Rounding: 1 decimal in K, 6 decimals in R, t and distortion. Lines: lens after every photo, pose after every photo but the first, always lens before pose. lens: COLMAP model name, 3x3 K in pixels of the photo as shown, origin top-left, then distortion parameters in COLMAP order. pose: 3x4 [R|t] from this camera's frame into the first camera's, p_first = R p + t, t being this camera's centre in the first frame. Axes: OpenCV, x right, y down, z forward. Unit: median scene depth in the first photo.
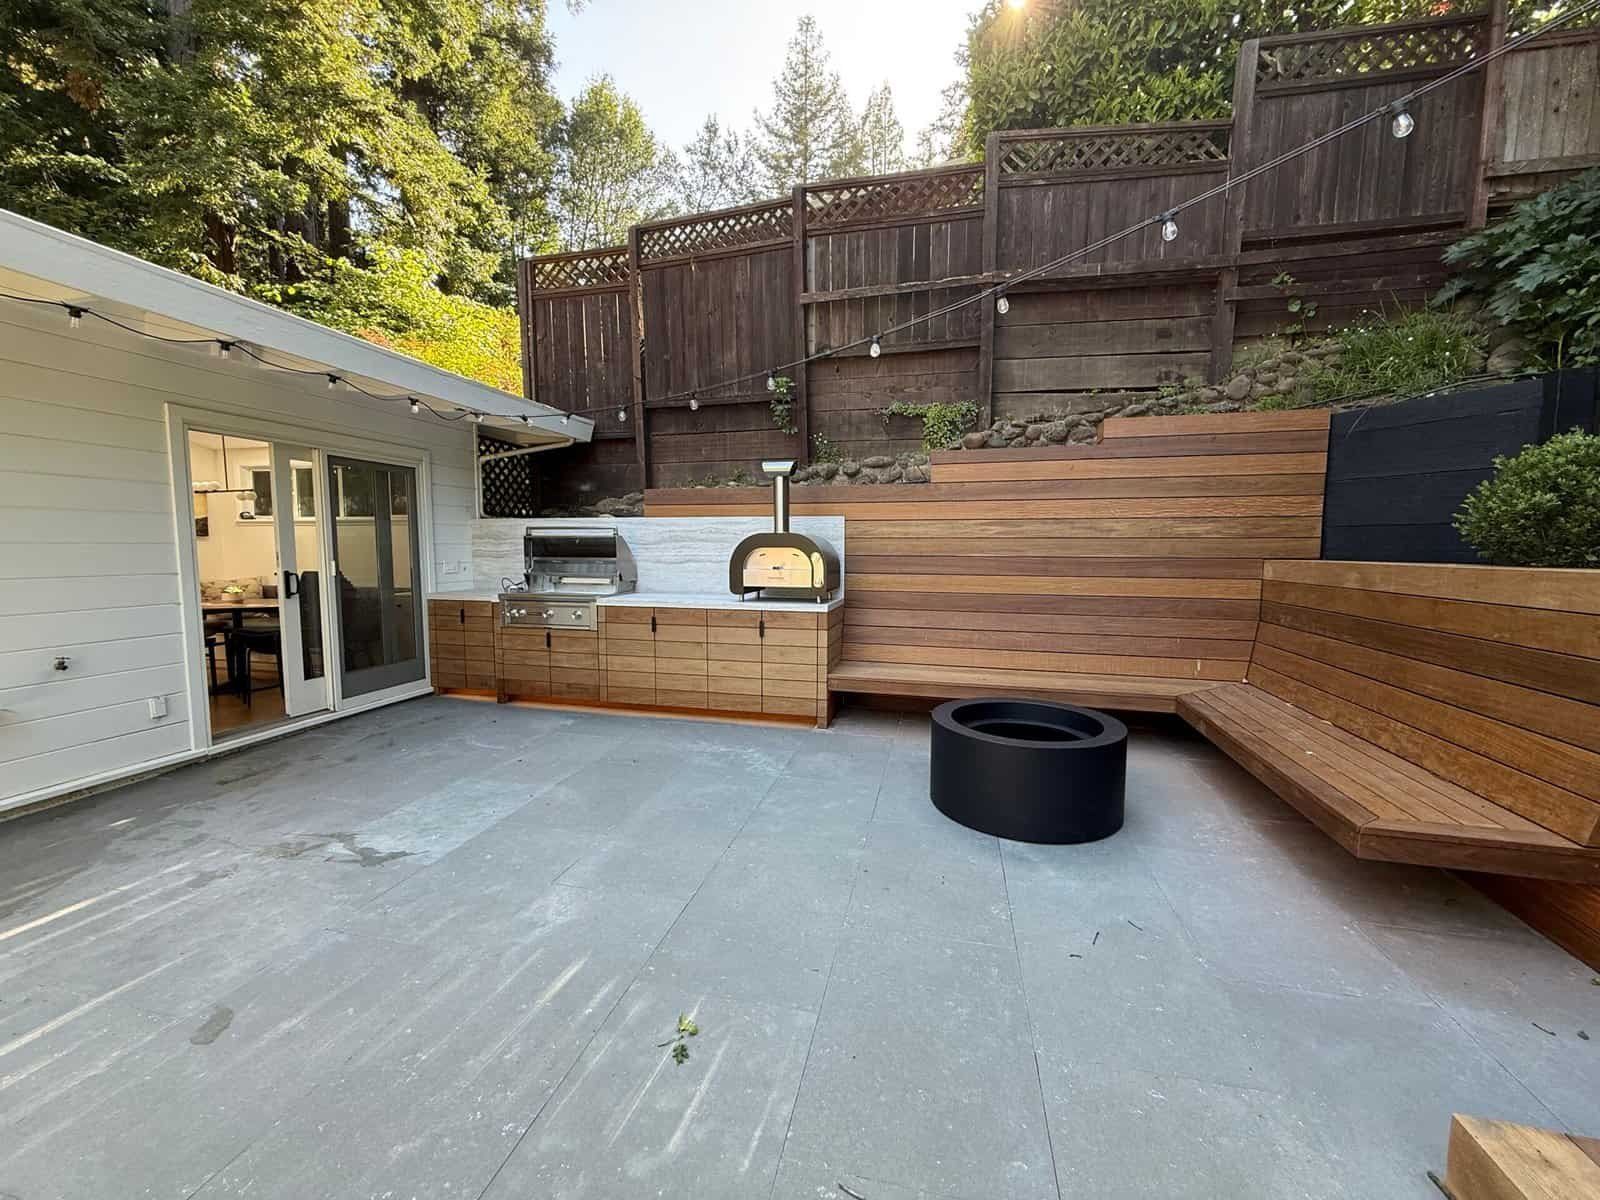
lens RADIAL K [[643.7, 0, 802.8], [0, 643.7, 601.4], [0, 0, 1]] dist [0.002039, 0.000000]
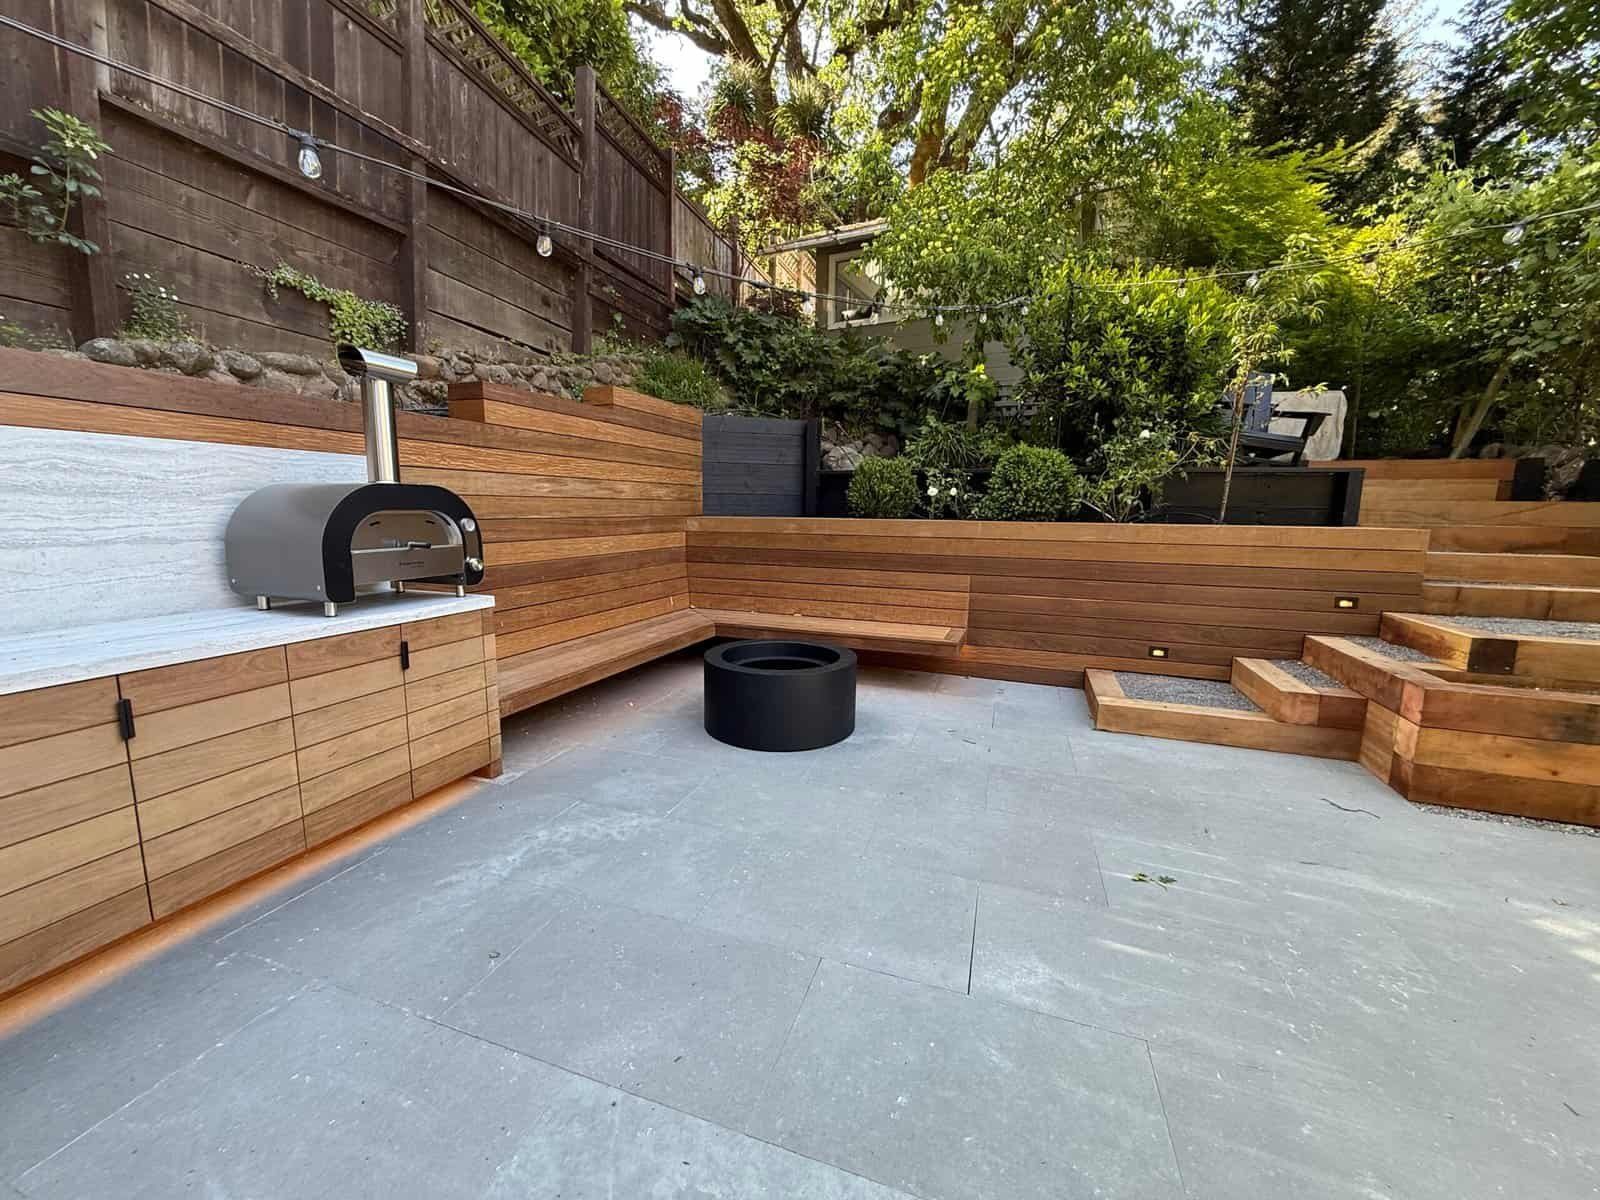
lens RADIAL K [[633.2, 0, 795.1], [0, 633.2, 599.5], [0, 0, 1]] dist [0.000397, -0.000715]
pose [[0.095159, -0.146590, 0.984610, -0.594096], [0.073418, 0.987438, 0.139915, -0.060619], [-0.992751, 0.058974, 0.104726, 0.627030]]
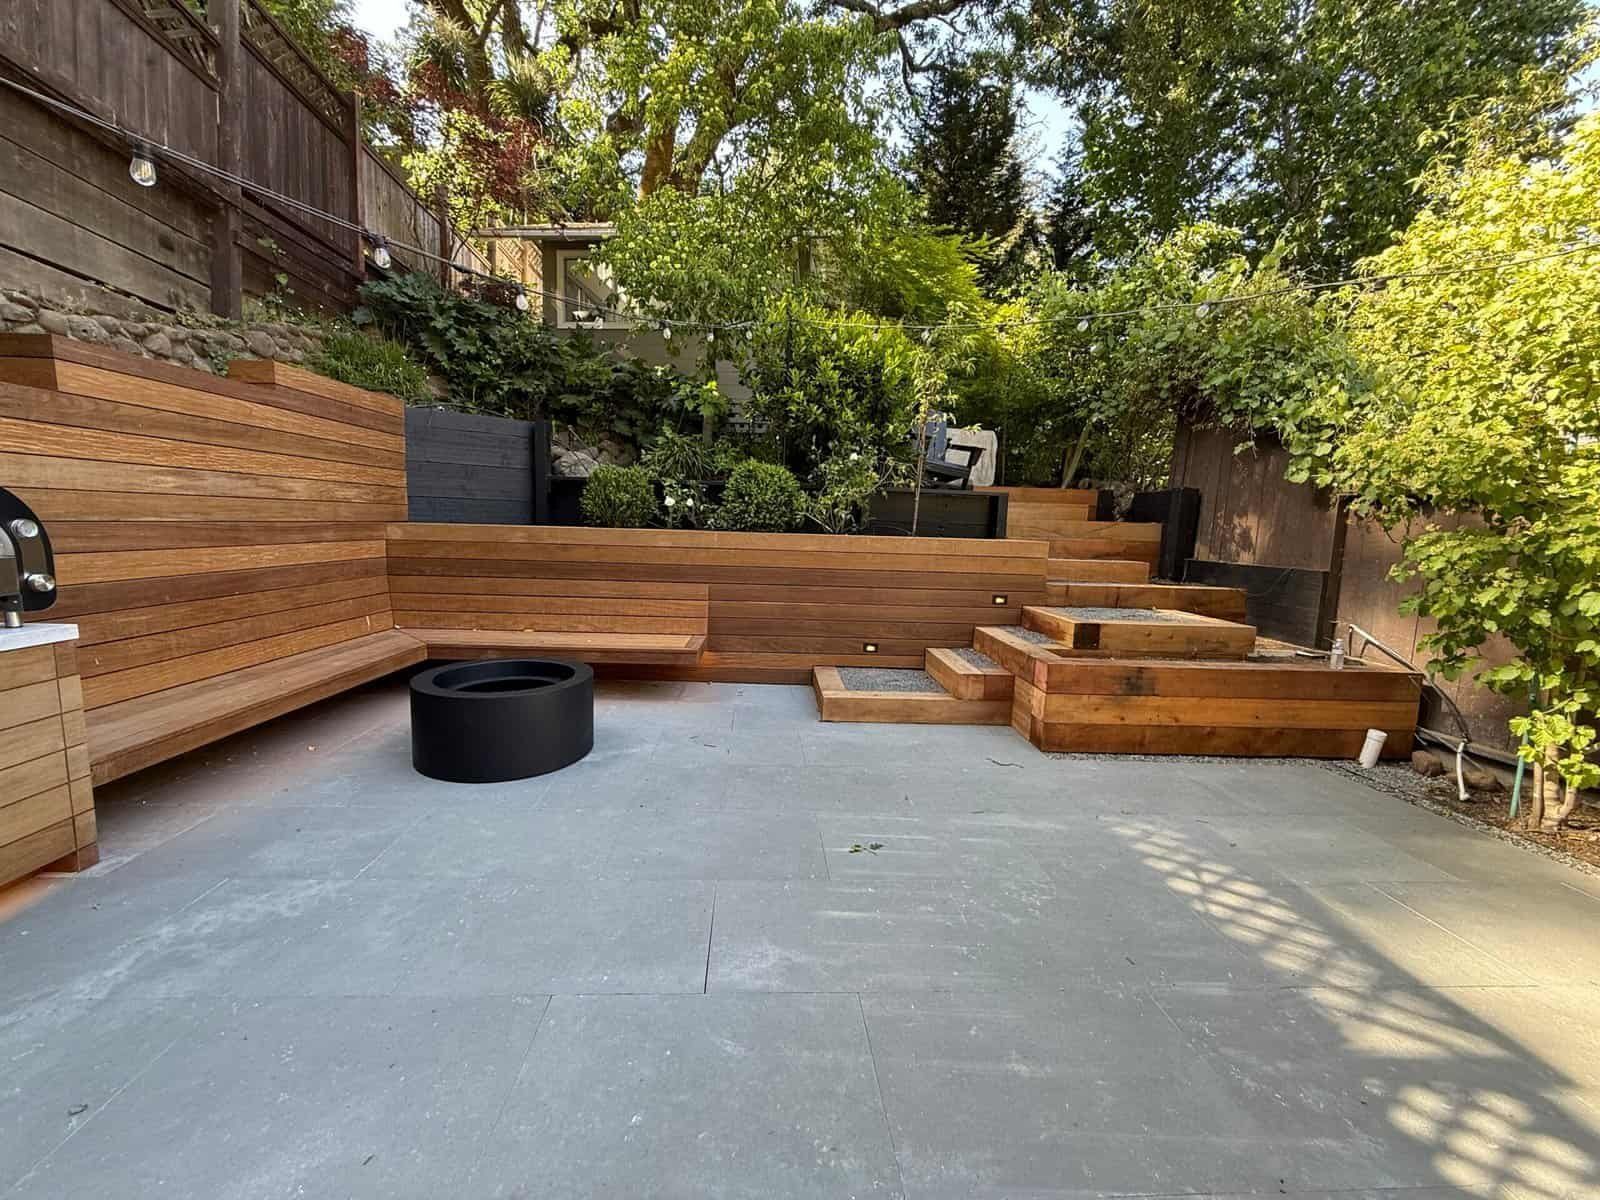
lens RADIAL K [[633.2, 0, 795.1], [0, 633.2, 599.5], [0, 0, 1]] dist [0.000397, -0.000715]
pose [[-0.291491, -0.128383, 0.947919, -0.598697], [0.049462, 0.987604, 0.148968, -0.059479], [-0.955294, 0.090309, -0.281528, 0.611281]]
